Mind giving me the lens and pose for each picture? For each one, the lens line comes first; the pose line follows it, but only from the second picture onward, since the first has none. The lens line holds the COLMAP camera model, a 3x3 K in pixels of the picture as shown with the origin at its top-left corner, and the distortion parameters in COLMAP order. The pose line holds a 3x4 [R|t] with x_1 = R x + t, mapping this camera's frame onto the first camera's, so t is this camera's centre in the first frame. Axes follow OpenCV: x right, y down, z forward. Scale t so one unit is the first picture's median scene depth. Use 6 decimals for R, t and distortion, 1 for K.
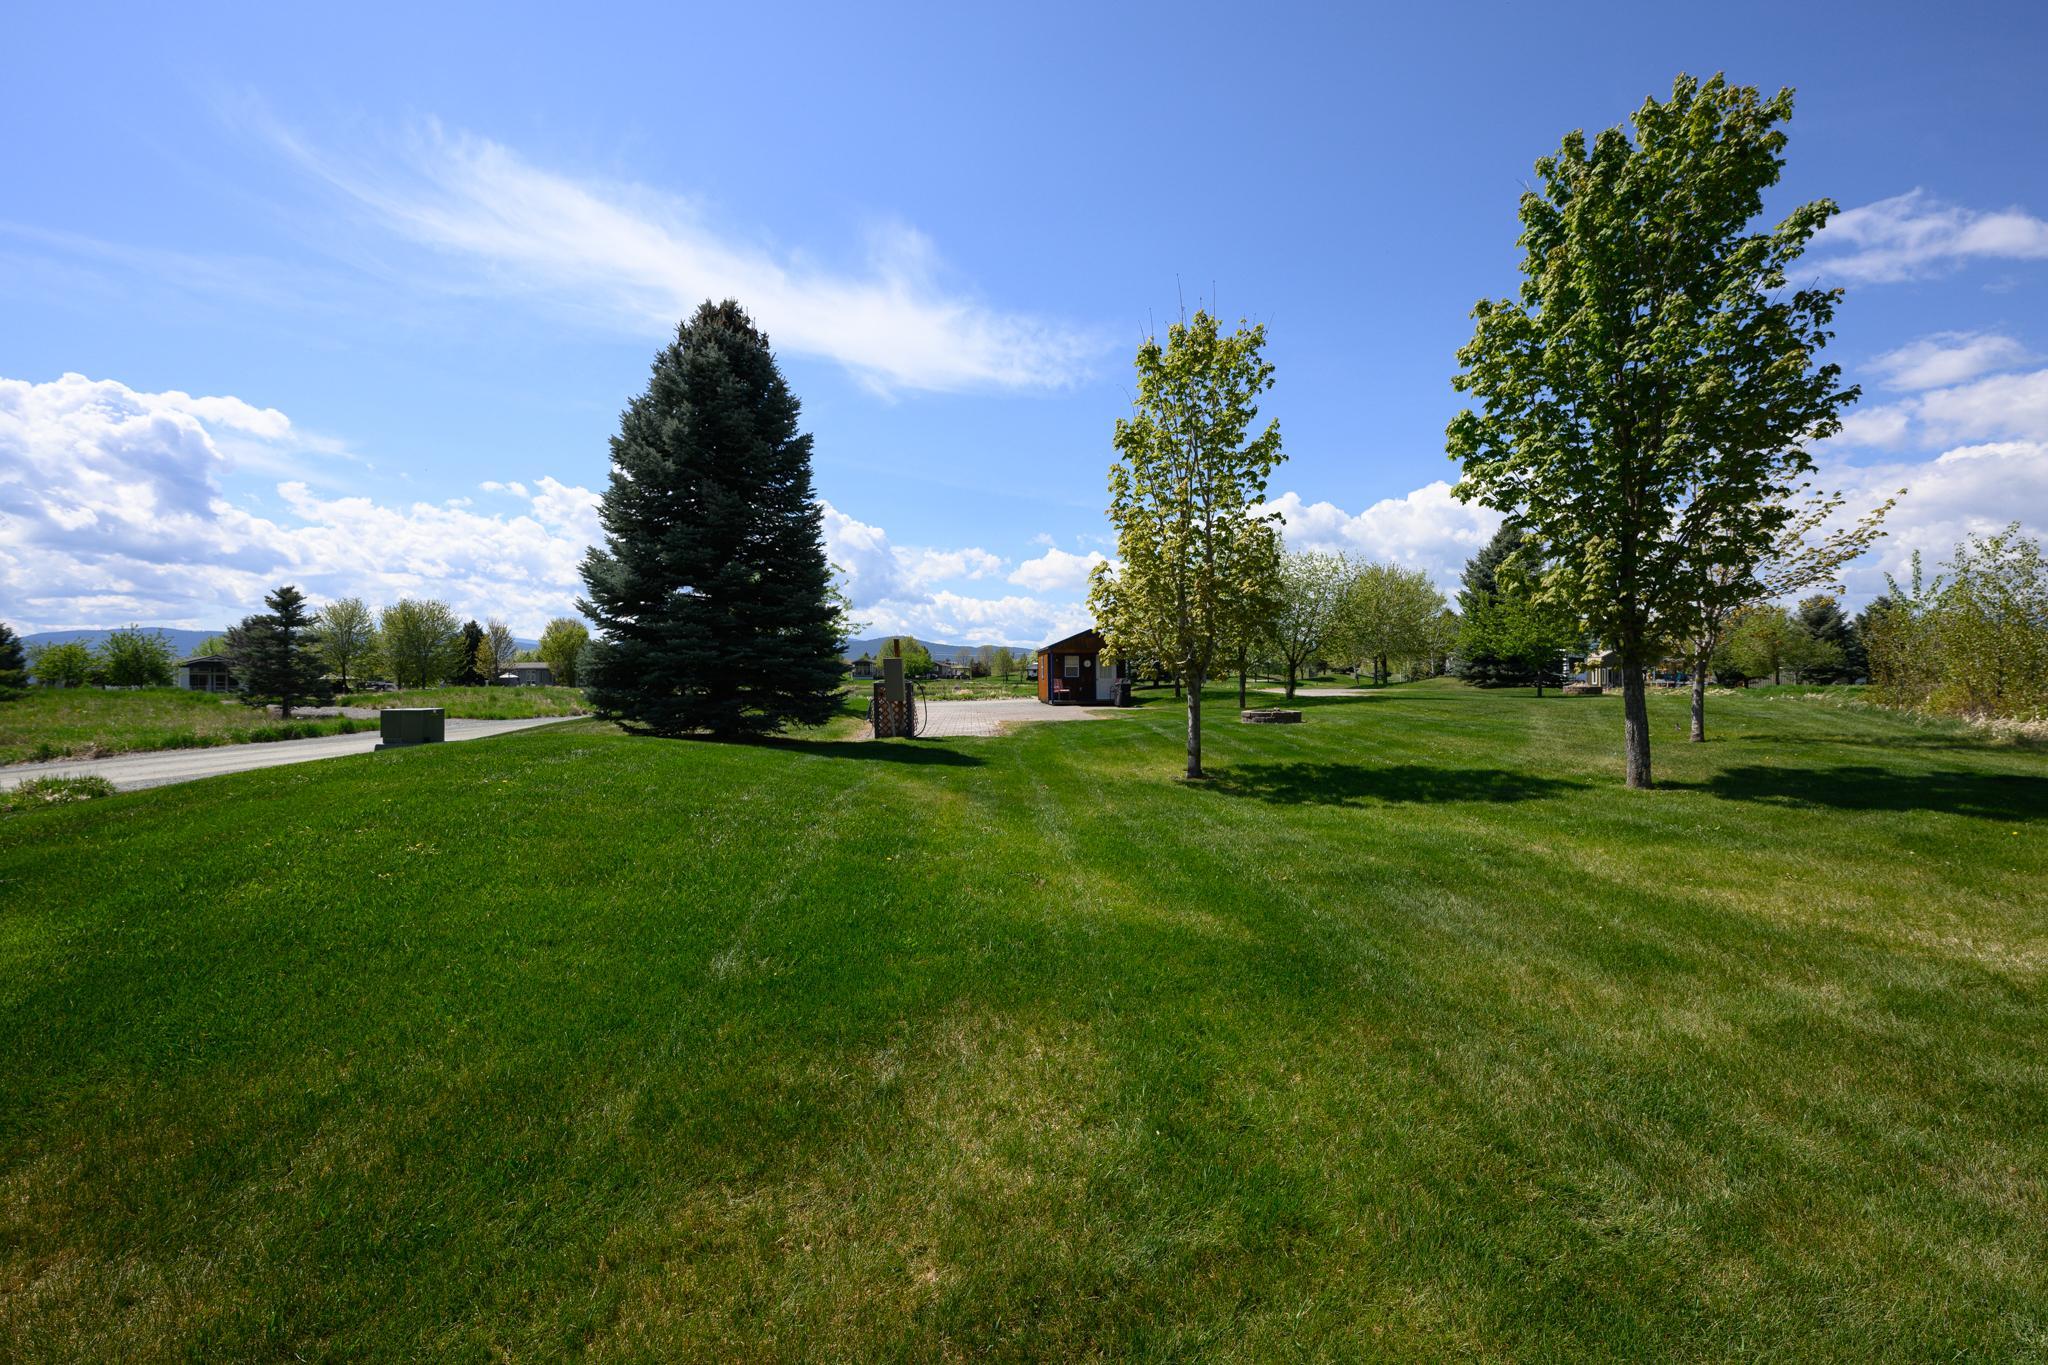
lens RADIAL K [[816.4, 0, 1024.5], [0, 816.4, 682.5], [0, 0, 1]] dist [0.006712, -0.000949]
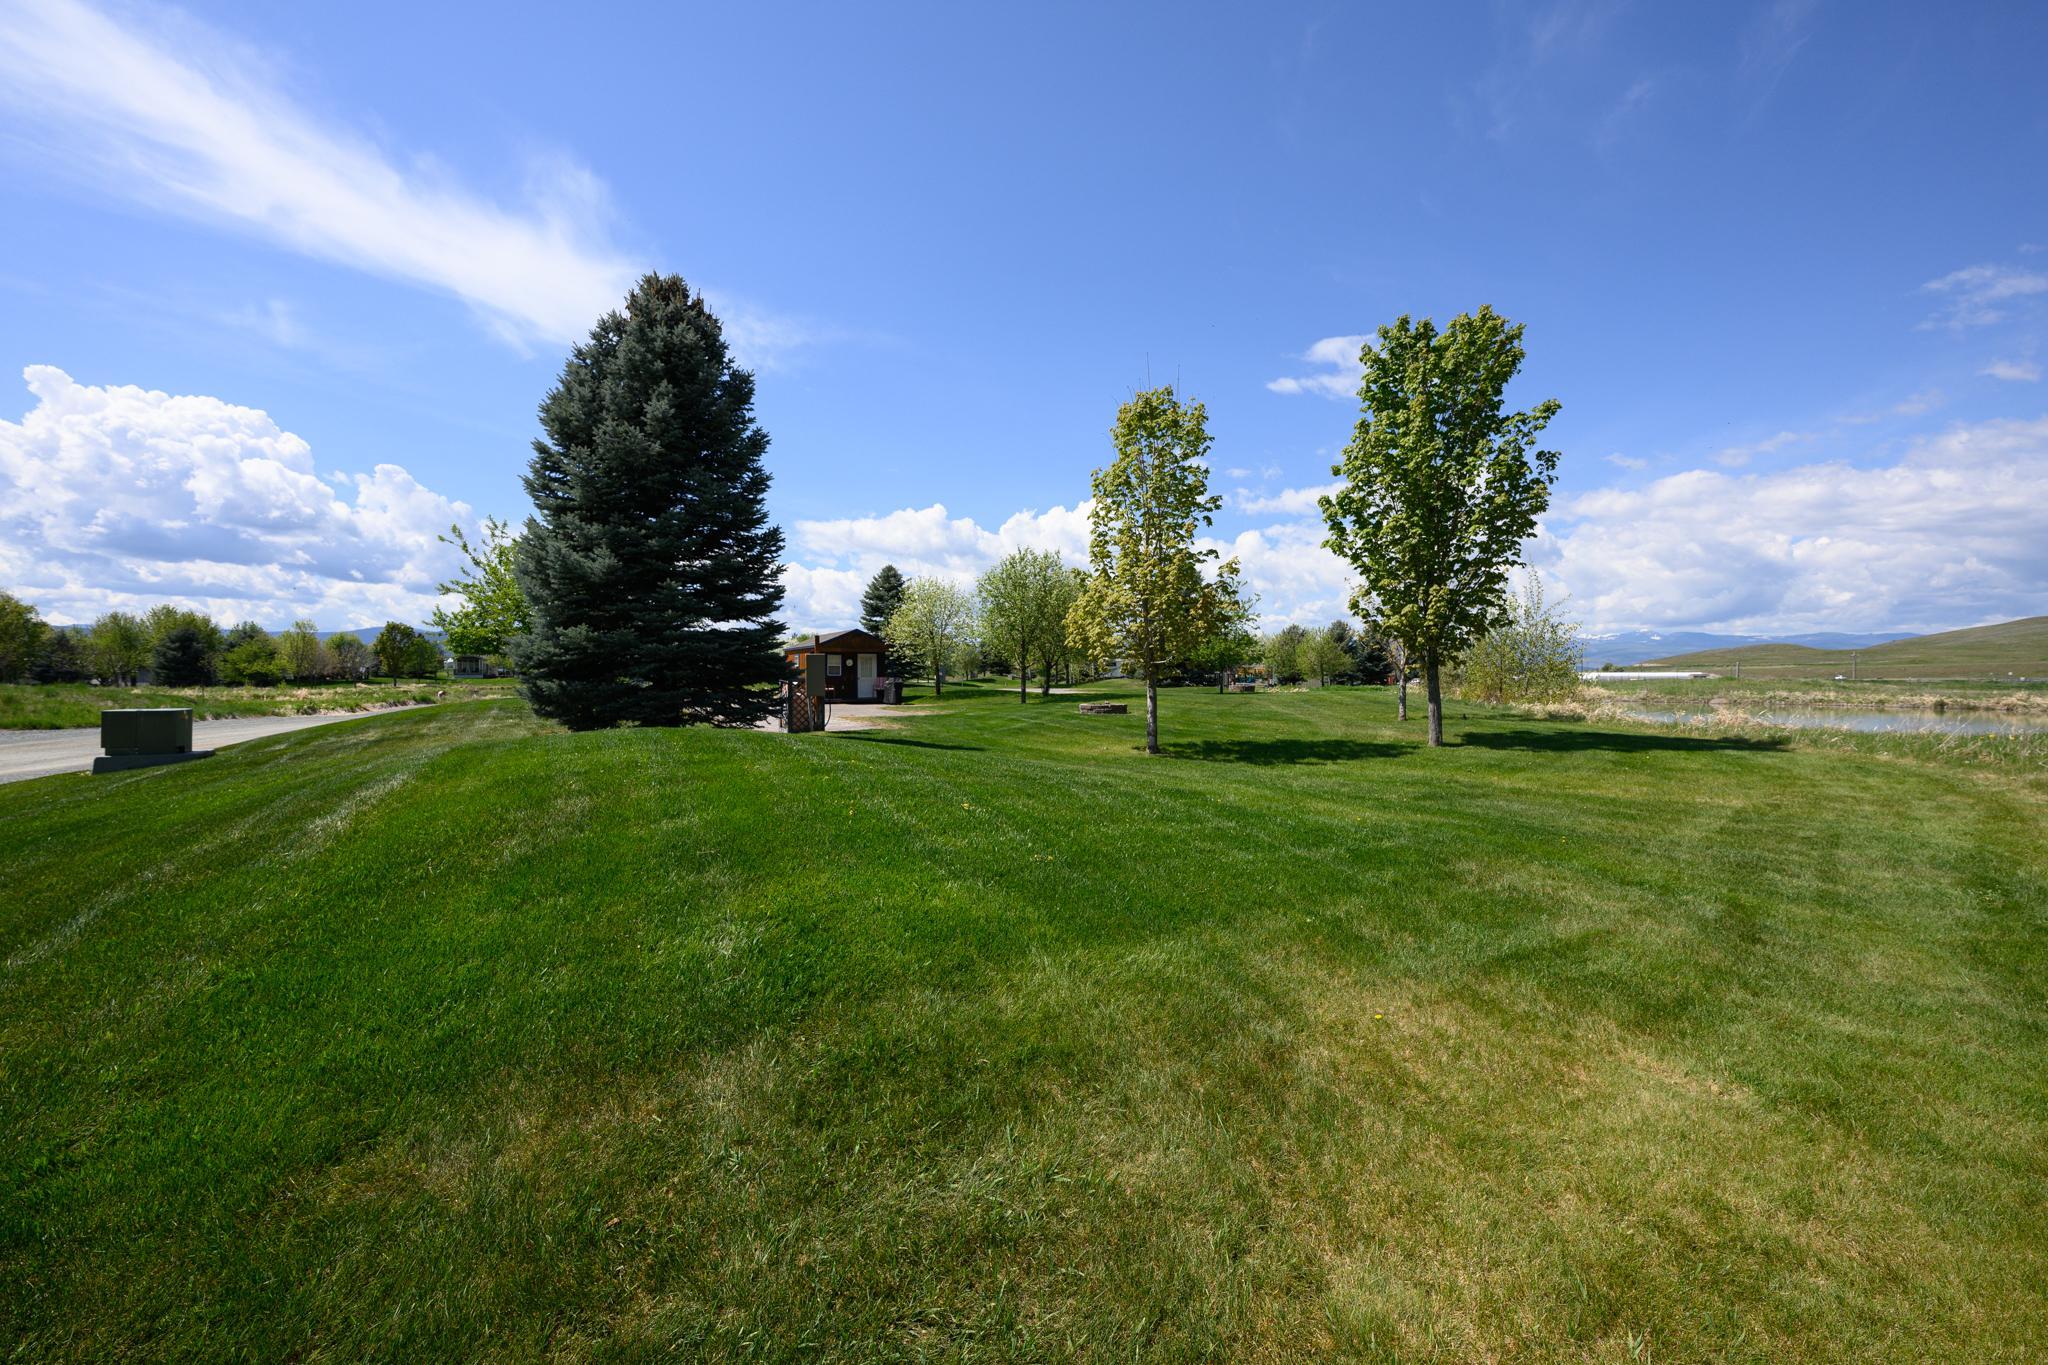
lens RADIAL K [[816.4, 0, 1032.7], [0, 816.4, 686.1], [0, 0, 1]] dist [0.006712, -0.000949]
pose [[0.902480, 0.001913, 0.430728, -0.343805], [-0.002978, 0.999994, 0.001799, 0.007194], [-0.430722, -0.002906, 0.902480, -0.039193]]
